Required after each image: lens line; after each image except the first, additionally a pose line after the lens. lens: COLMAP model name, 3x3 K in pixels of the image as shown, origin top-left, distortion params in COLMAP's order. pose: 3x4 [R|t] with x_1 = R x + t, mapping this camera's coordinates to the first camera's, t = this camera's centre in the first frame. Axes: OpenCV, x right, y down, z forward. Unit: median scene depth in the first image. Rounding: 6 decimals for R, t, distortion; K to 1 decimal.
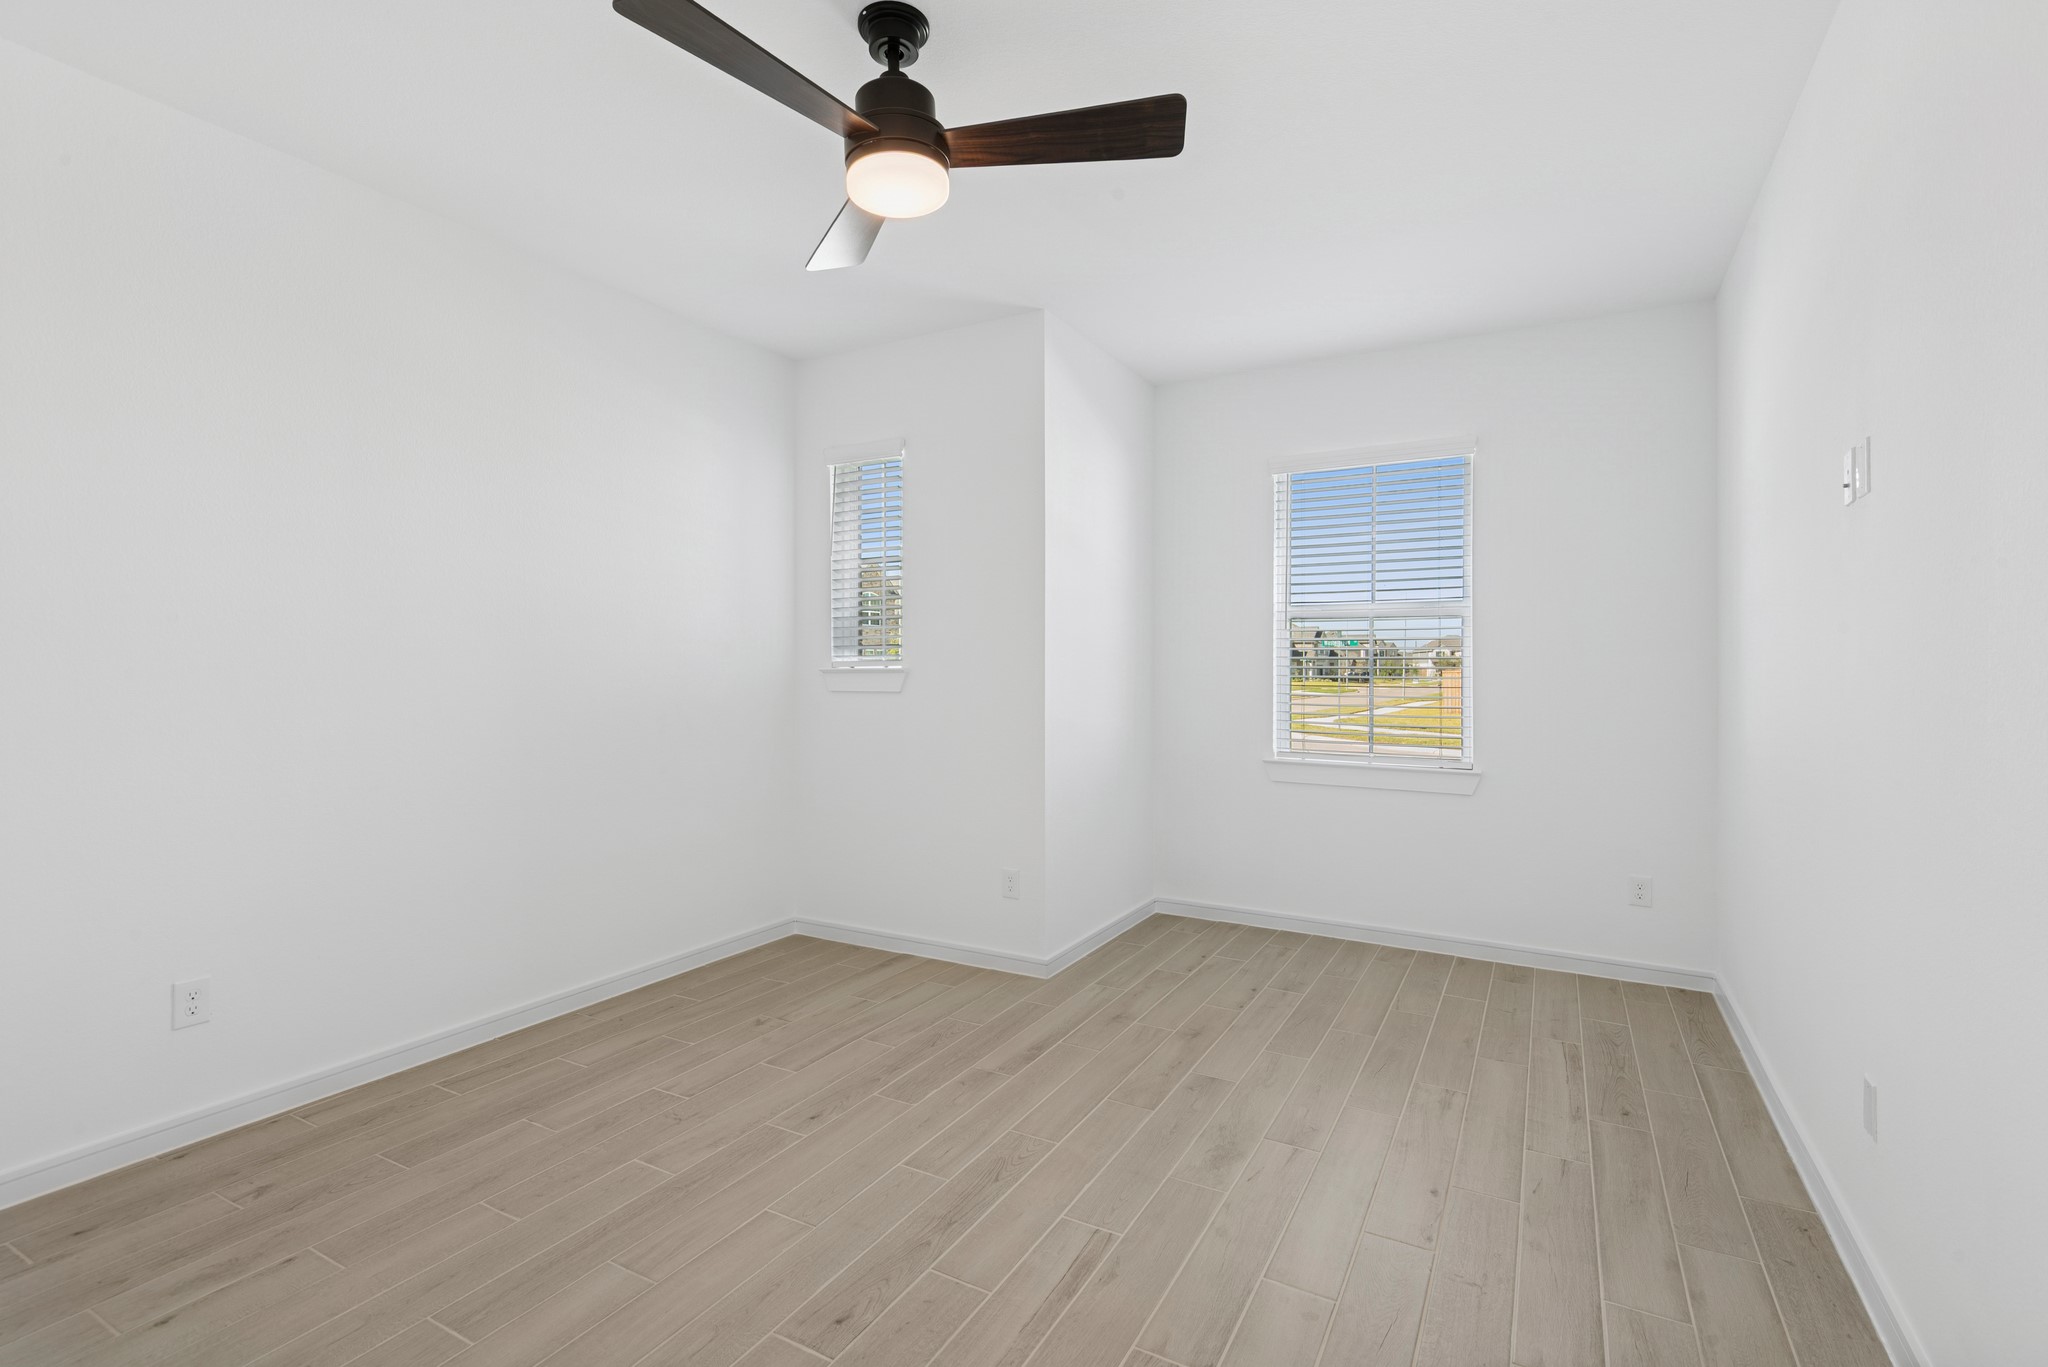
lens RADIAL K [[950.5, 0, 1015.7], [0, 950.5, 670.2], [0, 0, 1]] dist [0.012763, 0.000038]
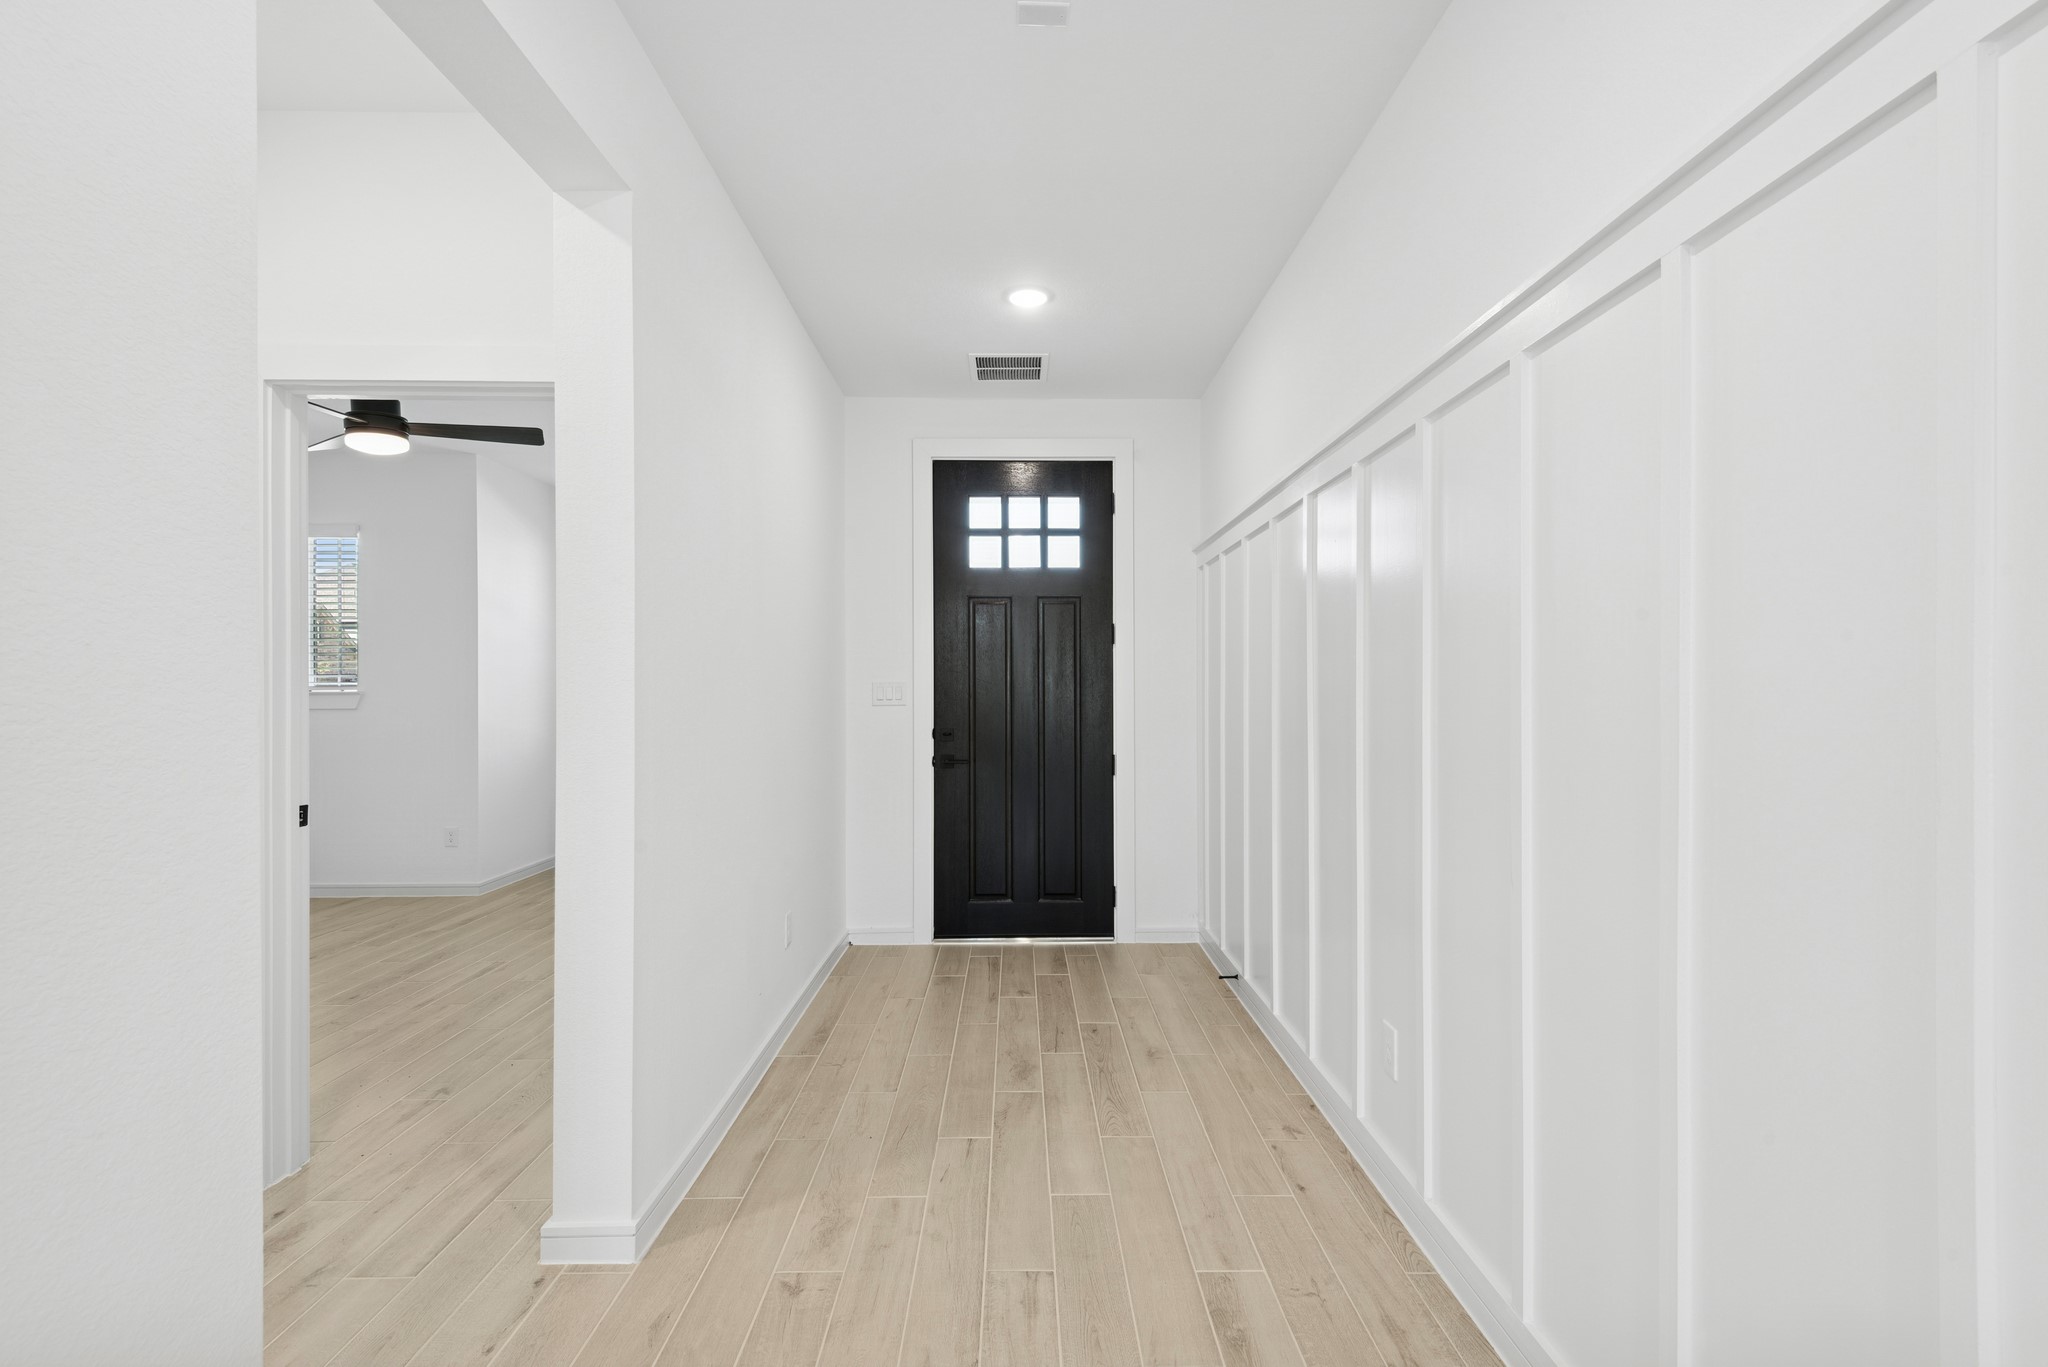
lens RADIAL K [[950.5, 0, 1035.6], [0, 950.5, 677.2], [0, 0, 1]] dist [0.012763, 0.000038]
pose [[0.858857, -0.002720, 0.512208, 0.015587], [0.007746, 0.999941, -0.007679, -0.004897], [-0.512156, 0.010563, 0.858827, -0.760764]]
